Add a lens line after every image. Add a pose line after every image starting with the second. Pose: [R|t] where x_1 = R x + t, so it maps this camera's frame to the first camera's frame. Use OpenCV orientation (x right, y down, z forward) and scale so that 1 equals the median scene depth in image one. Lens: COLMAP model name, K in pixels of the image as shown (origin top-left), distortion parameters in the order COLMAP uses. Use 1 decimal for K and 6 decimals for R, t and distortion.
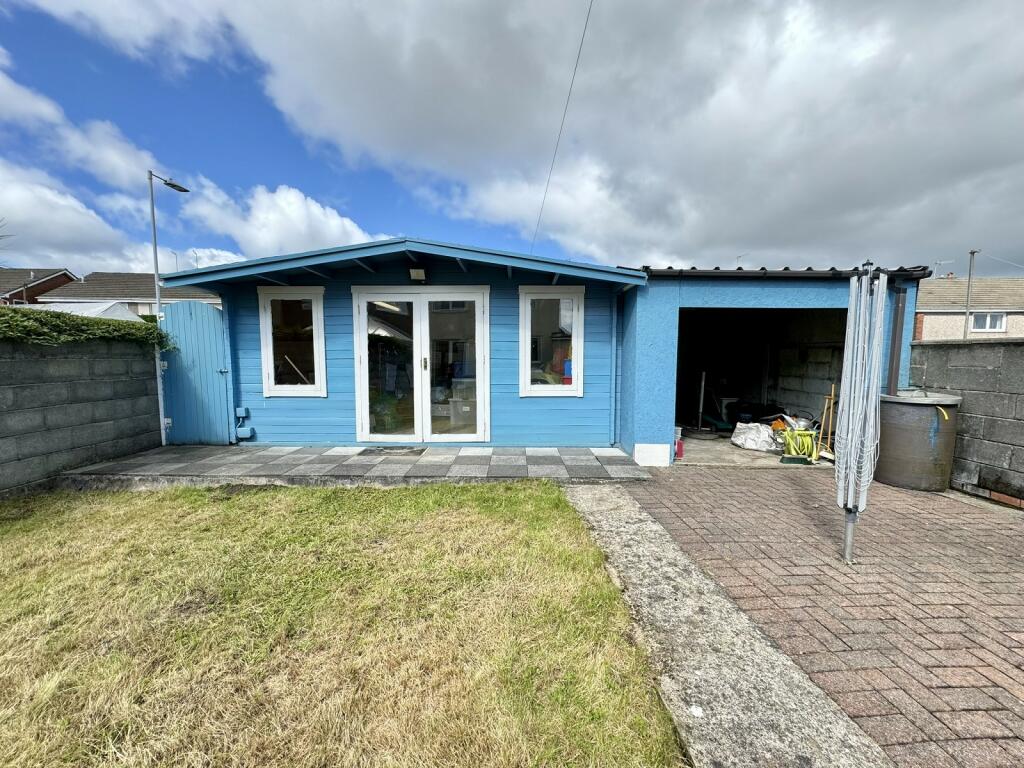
lens RADIAL K [[410.0, 0, 511.8], [0, 410.0, 415.2], [0, 0, 1]] dist [0.033204, 0.000498]
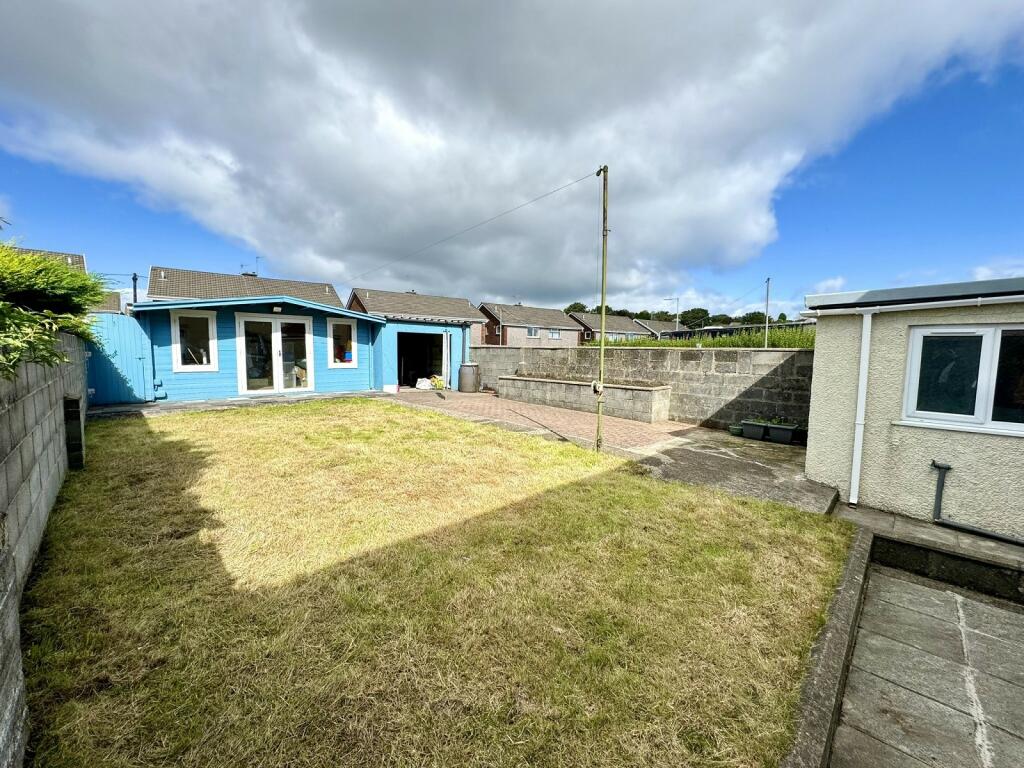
lens RADIAL K [[410.0, 0, 510.1], [0, 410.0, 381.8], [0, 0, 1]] dist [0.033204, 0.000498]
pose [[0.708032, -0.048744, 0.704496, -0.833351], [0.113811, 0.992450, -0.045714, 0.229231], [-0.696949, 0.112547, 0.708234, -1.165202]]
